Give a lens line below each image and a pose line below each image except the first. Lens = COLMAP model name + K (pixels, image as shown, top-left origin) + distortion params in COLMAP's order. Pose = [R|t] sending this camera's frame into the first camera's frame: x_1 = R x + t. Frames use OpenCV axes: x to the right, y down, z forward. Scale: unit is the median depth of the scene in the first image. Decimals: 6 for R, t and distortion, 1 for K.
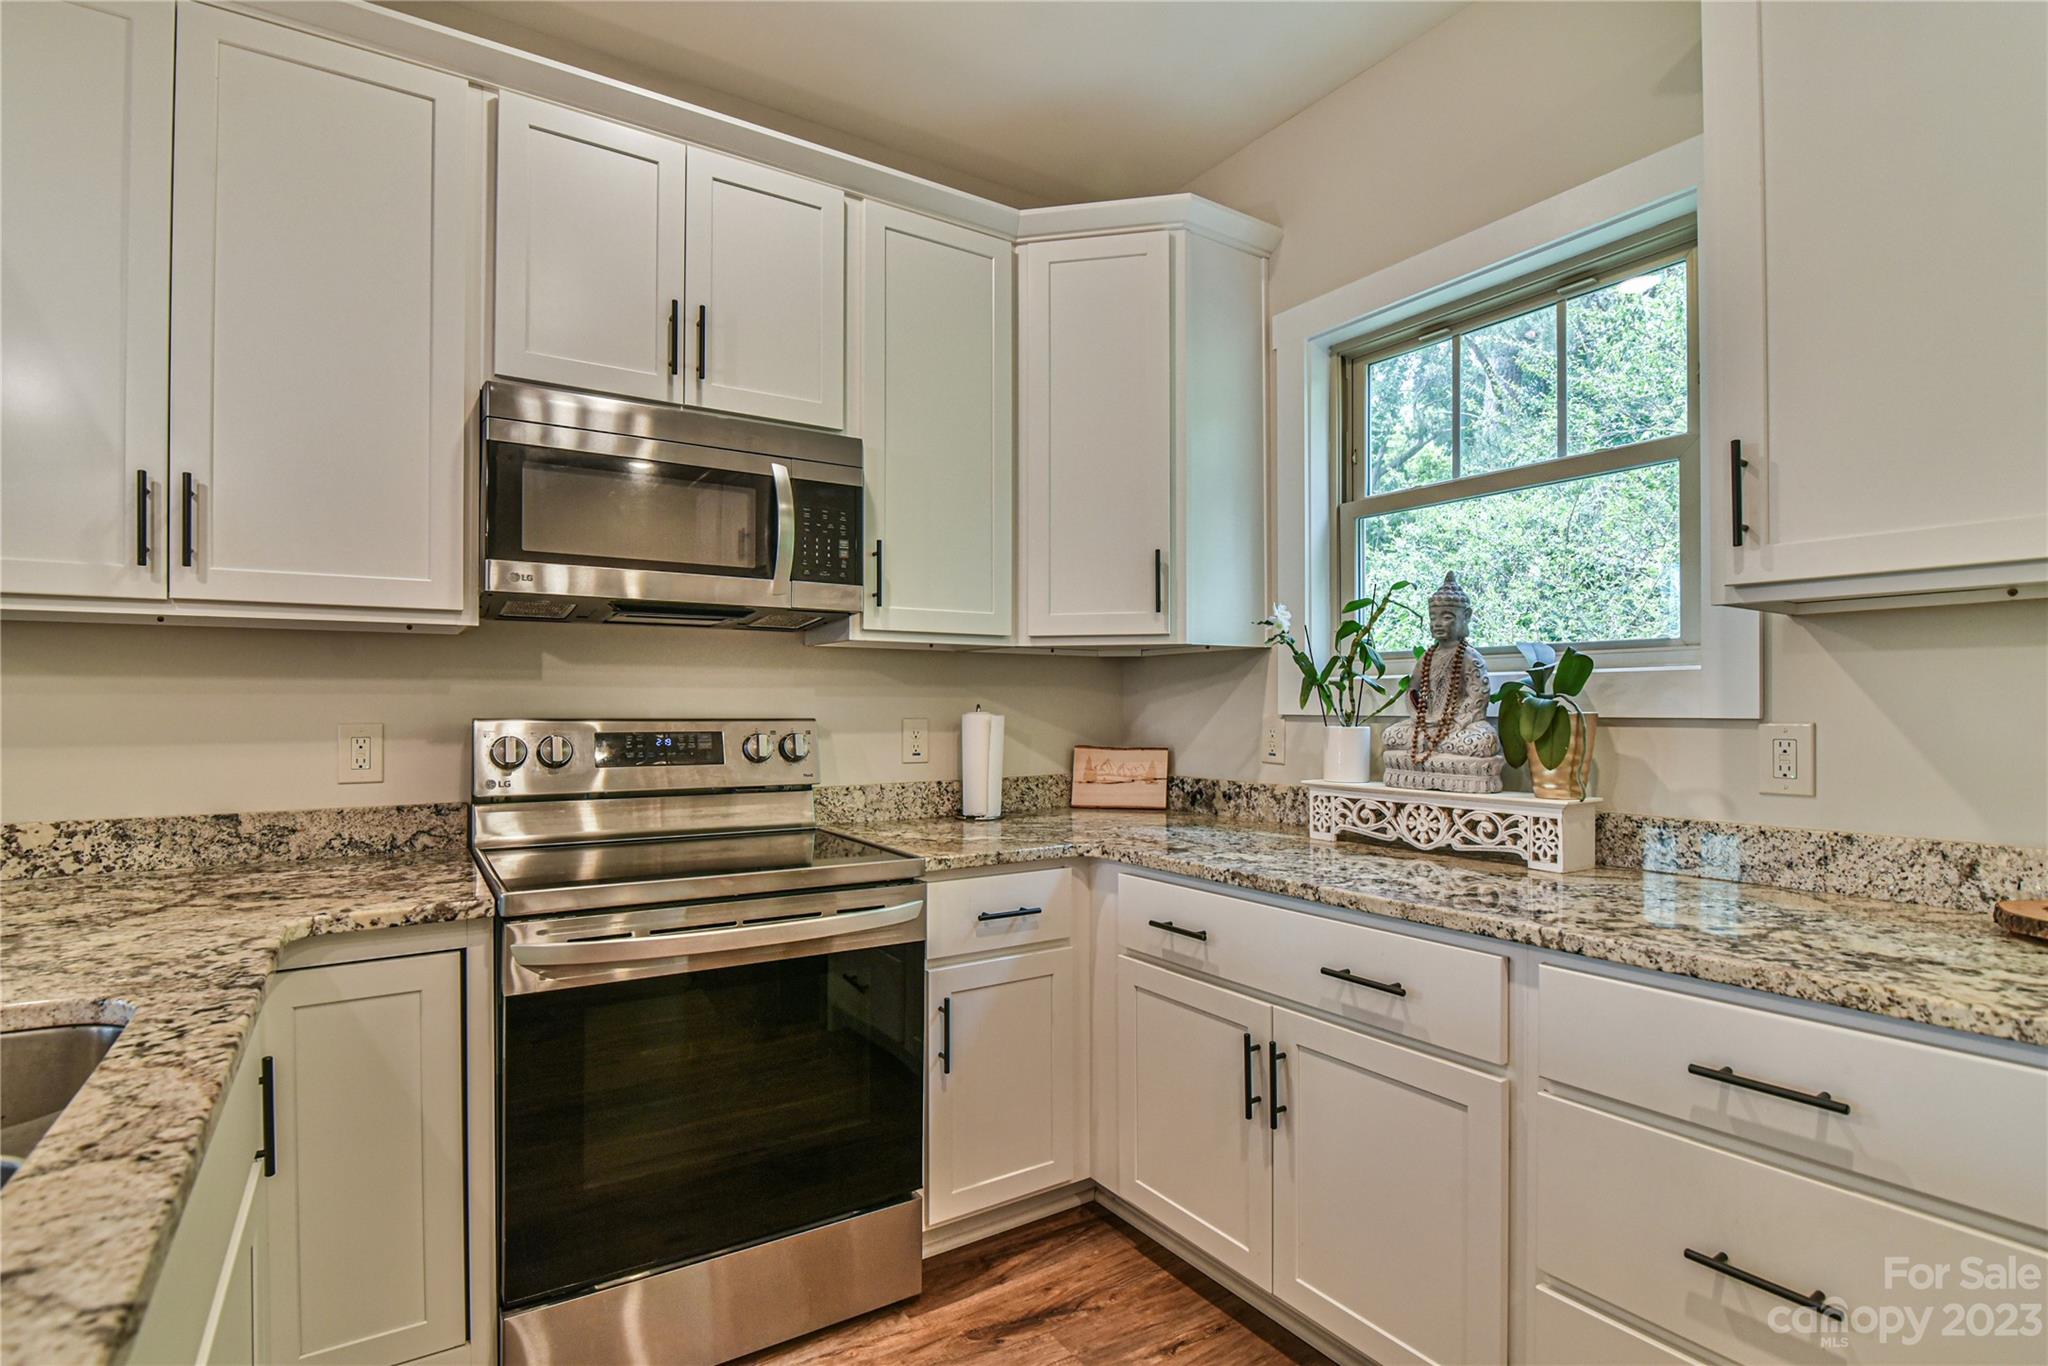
lens RADIAL K [[935.0, 0, 1002.8], [0, 935.0, 698.3], [0, 0, 1]] dist [-0.015130, 0.001341]
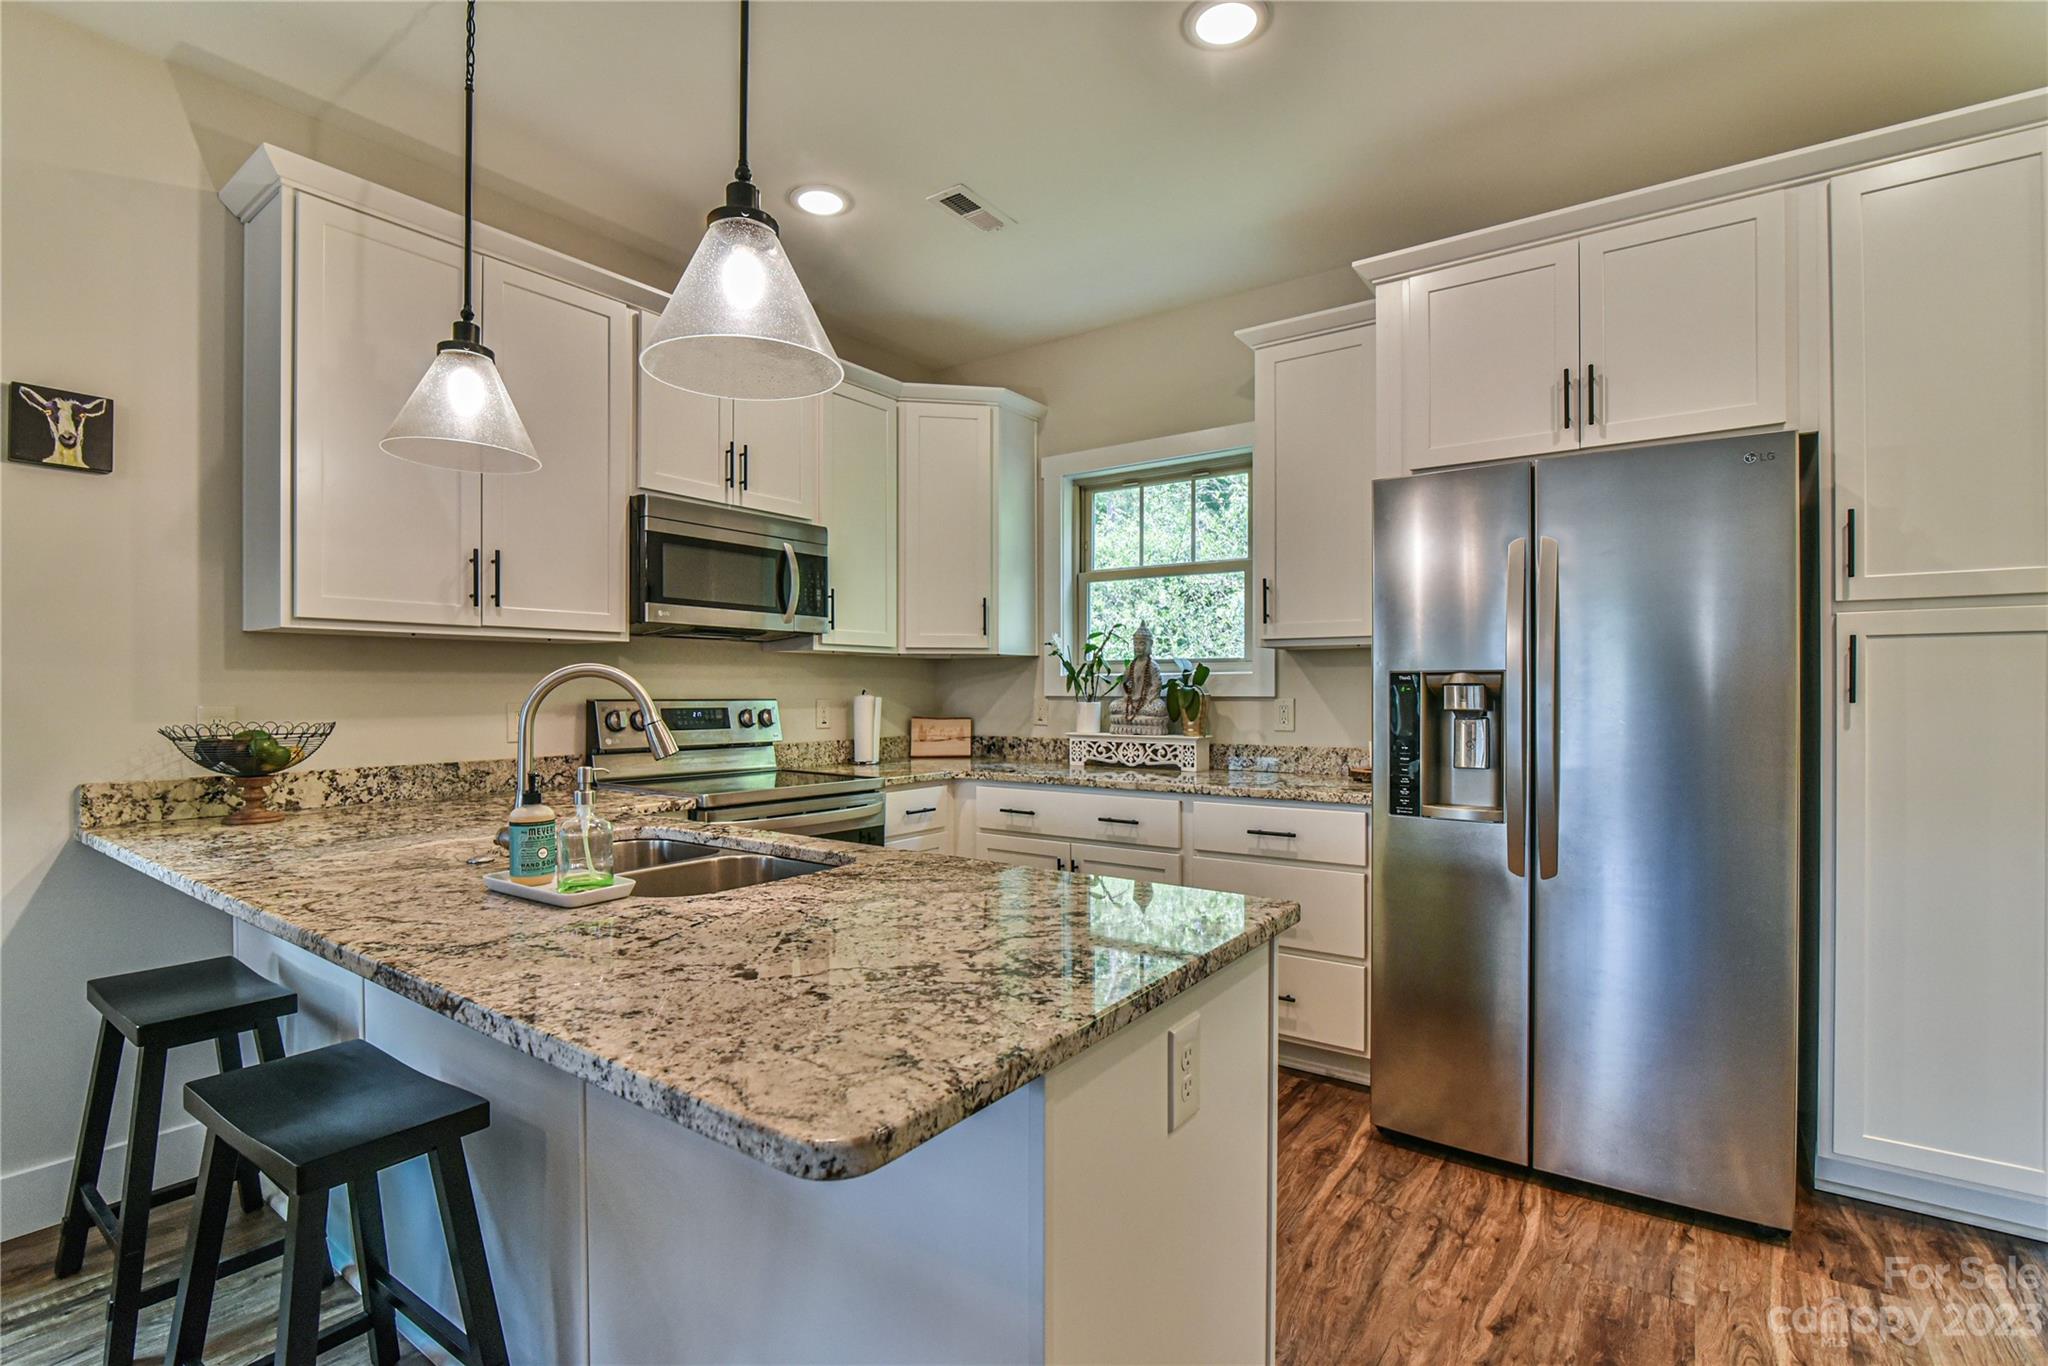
lens RADIAL K [[935.0, 0, 1028.9], [0, 935.0, 689.3], [0, 0, 1]] dist [-0.015130, 0.001341]
pose [[0.919241, 0.000083, 0.393695, -0.471922], [-0.002687, 0.999978, 0.006062, -0.005655], [-0.393685, -0.006631, 0.919221, -0.644633]]
